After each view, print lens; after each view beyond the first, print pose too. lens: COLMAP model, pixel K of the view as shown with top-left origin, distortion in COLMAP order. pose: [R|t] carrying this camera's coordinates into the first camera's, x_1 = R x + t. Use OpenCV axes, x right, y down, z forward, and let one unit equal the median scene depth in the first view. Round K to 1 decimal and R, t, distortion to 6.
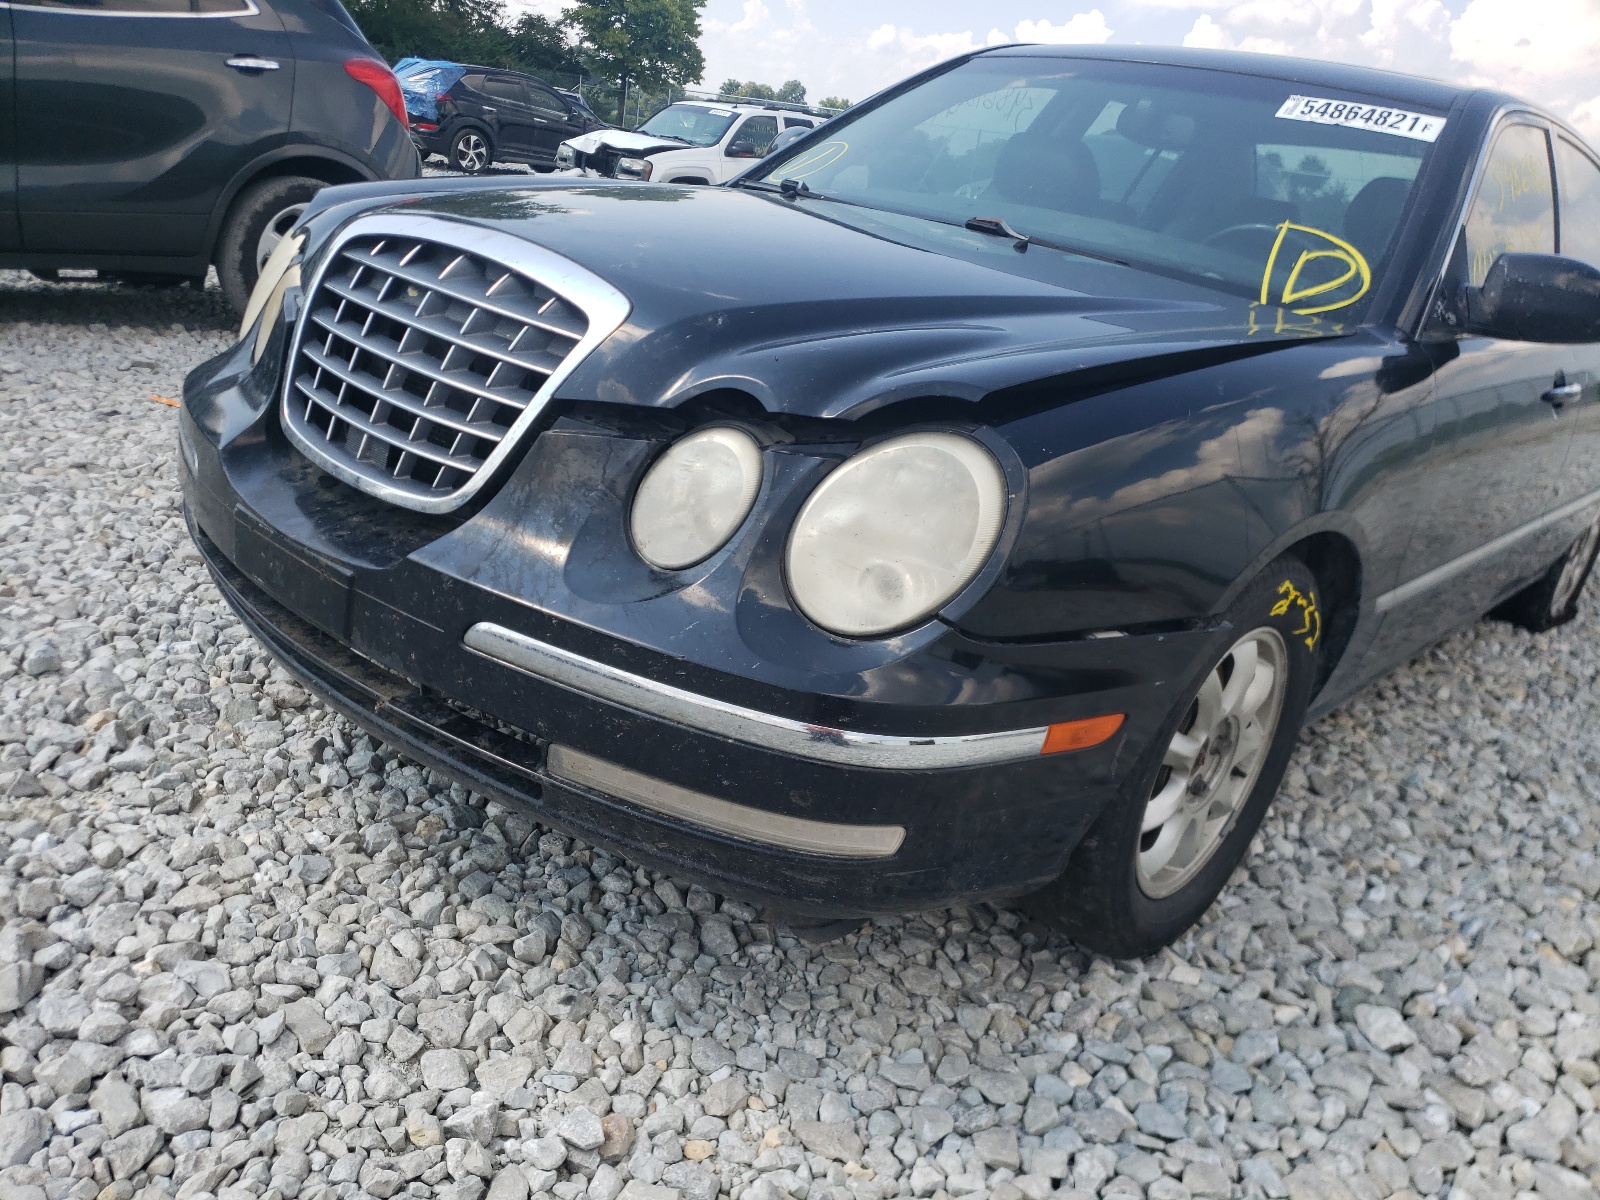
lens RADIAL K [[1304.5, 0, 800.0], [0, 1304.5, 600.0], [0, 0, 1]] dist [0.018955, 0.003852]
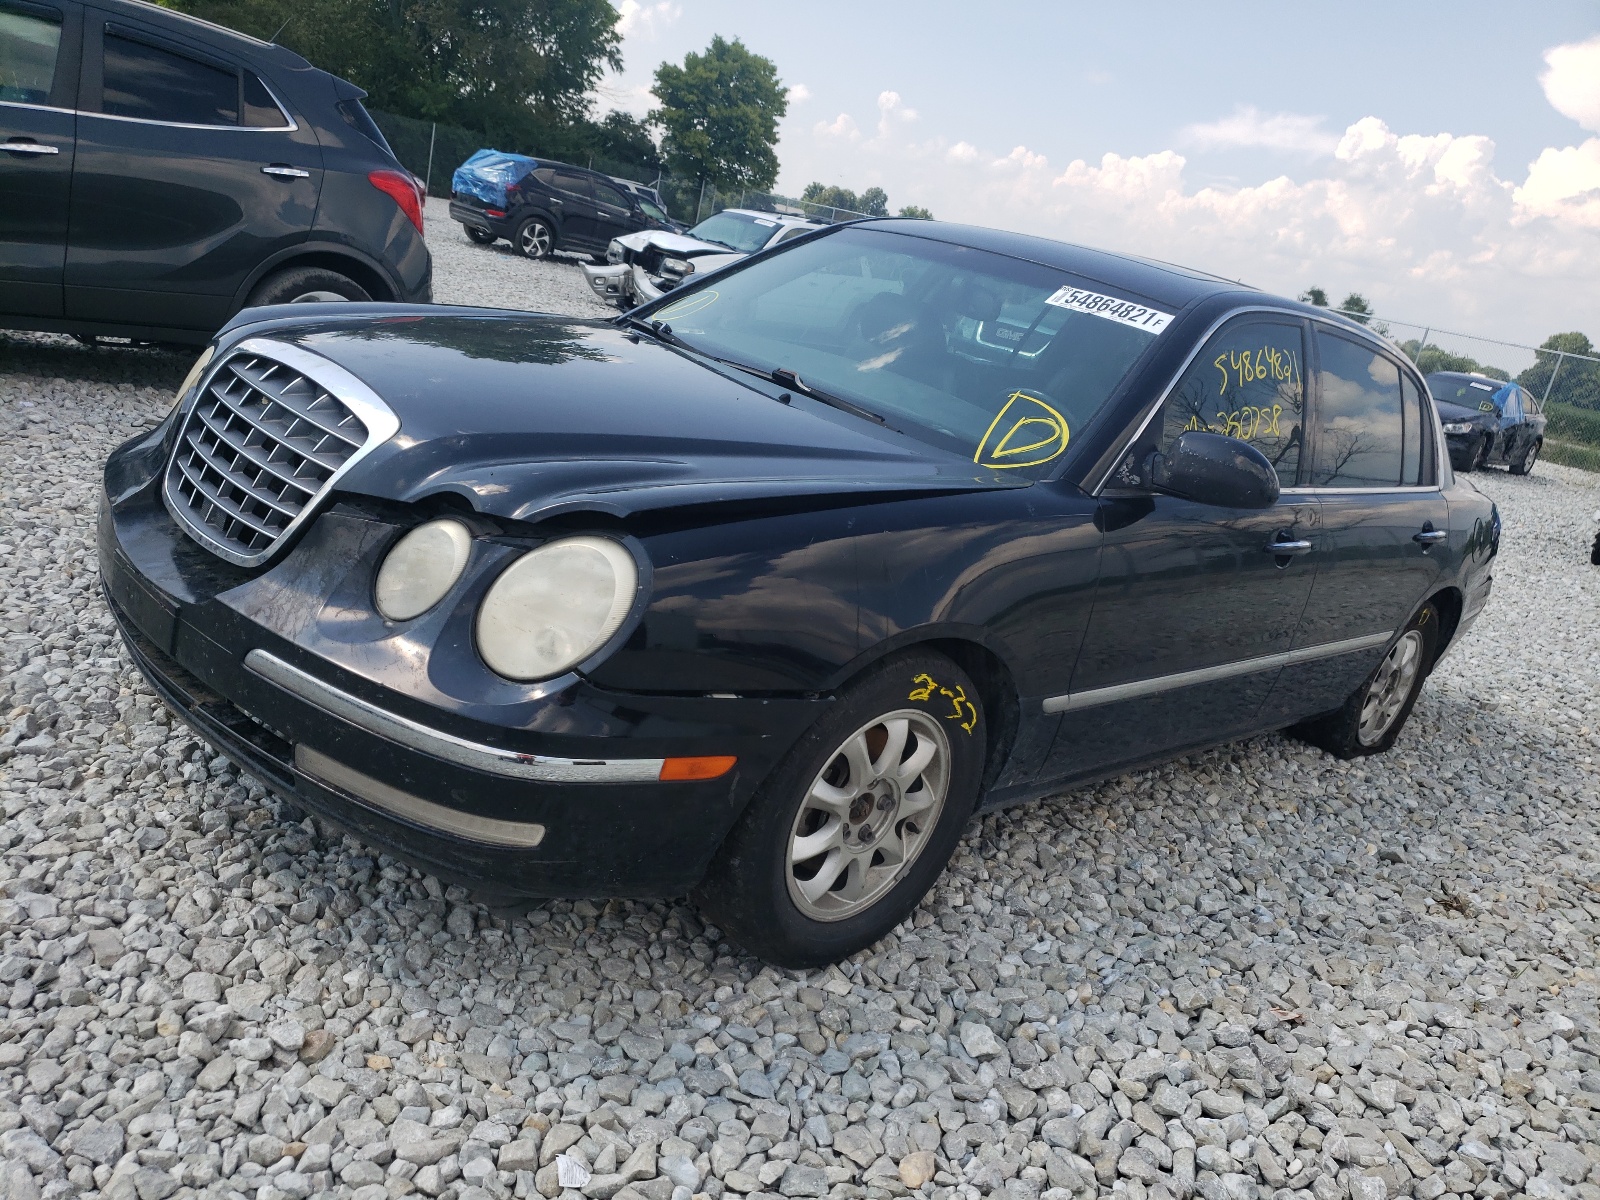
lens RADIAL K [[1305.1, 0, 800.0], [0, 1305.1, 600.0], [0, 0, 1]] dist [0.037619, 0.007659]
pose [[0.995831, 0.080714, -0.042498, 0.297278], [-0.083468, 0.994214, -0.067612, 0.009968], [0.036794, 0.070878, 0.996806, -0.275434]]
